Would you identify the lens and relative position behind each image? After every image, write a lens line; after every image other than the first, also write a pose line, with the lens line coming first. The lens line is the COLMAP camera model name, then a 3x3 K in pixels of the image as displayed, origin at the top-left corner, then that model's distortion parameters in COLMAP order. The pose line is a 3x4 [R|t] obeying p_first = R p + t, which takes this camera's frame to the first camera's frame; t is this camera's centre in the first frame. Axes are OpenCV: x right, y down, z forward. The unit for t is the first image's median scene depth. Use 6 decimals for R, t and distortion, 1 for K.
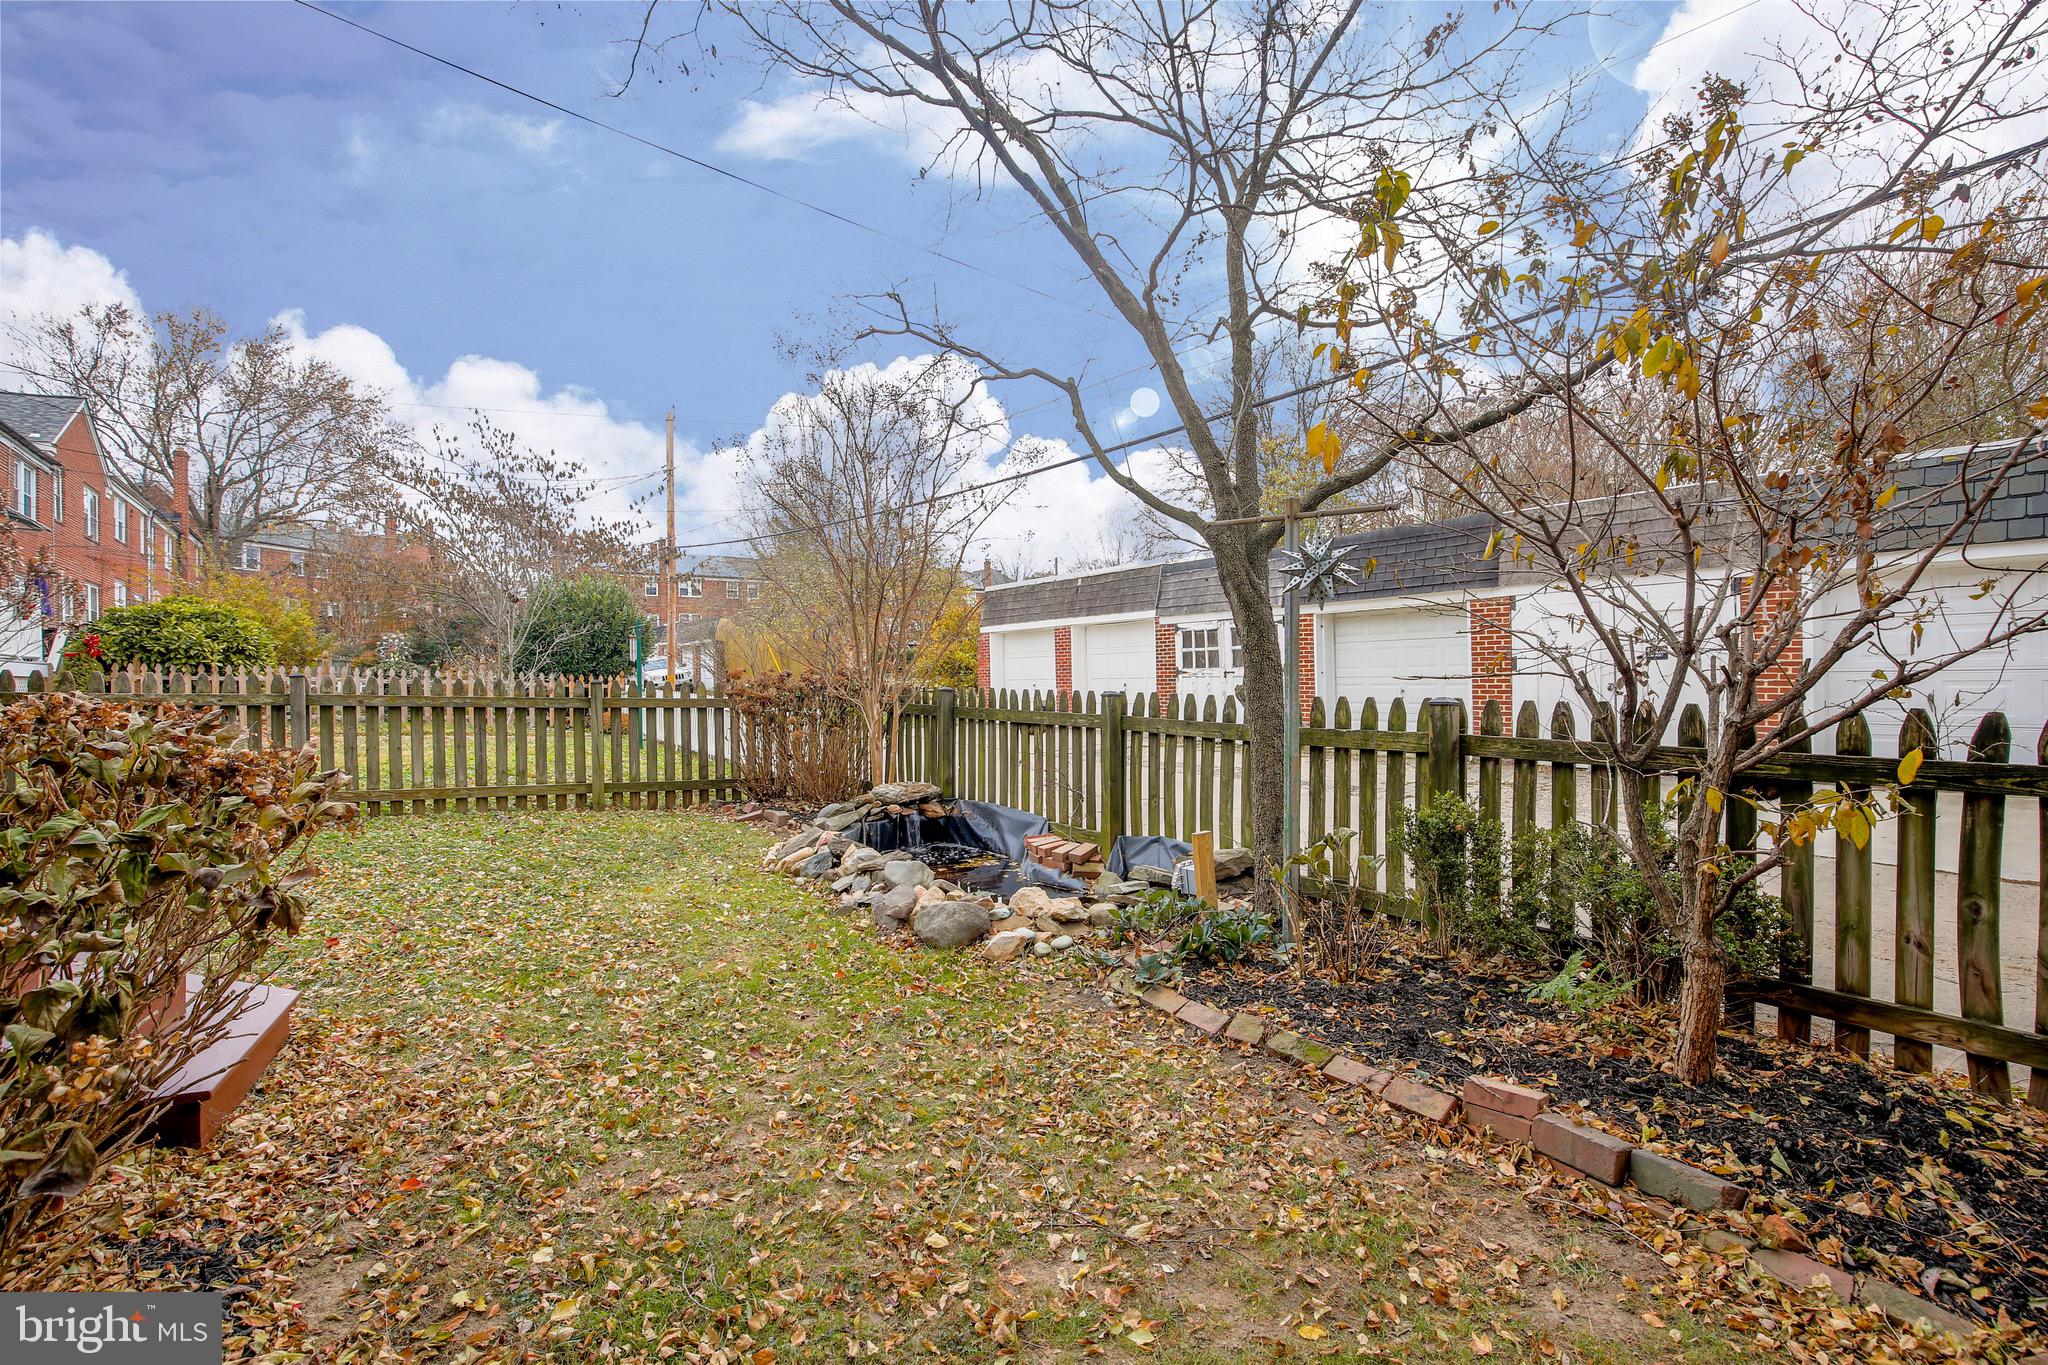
lens RADIAL K [[935.5, 0, 1029.0], [0, 935.5, 666.7], [0, 0, 1]] dist [-0.006563, -0.000701]
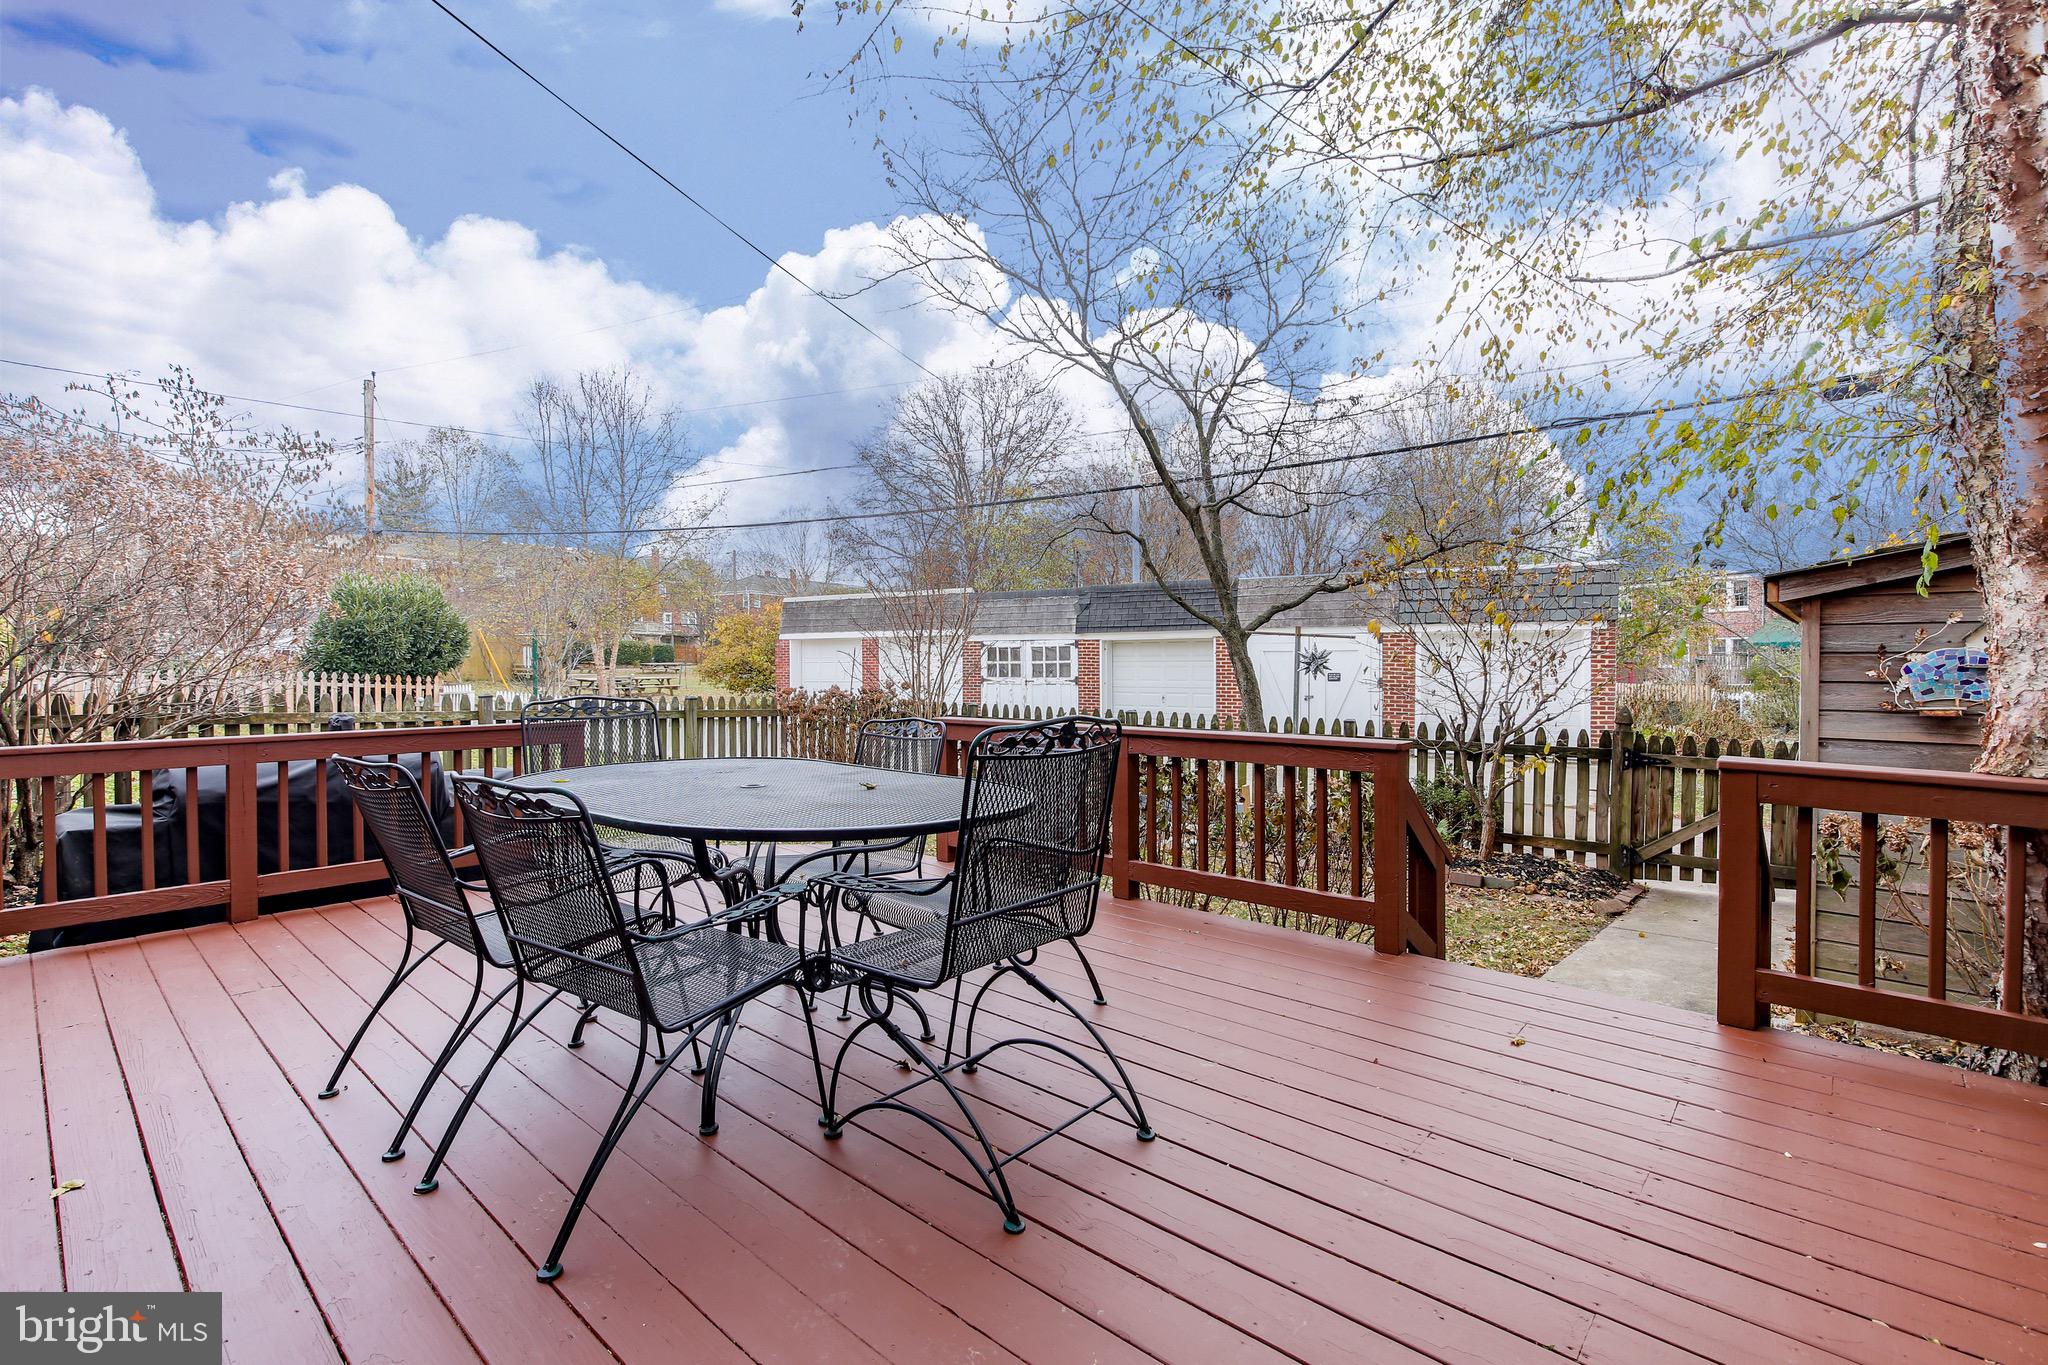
lens RADIAL K [[887.1, 0, 1024.0], [0, 887.1, 682.5], [0, 0, 1]] dist [0.000648, -0.000062]
pose [[0.937369, 0.008163, 0.348242, -0.217400], [-0.016652, 0.999632, 0.021392, -0.018171], [-0.347939, -0.025852, 0.937161, -0.143609]]
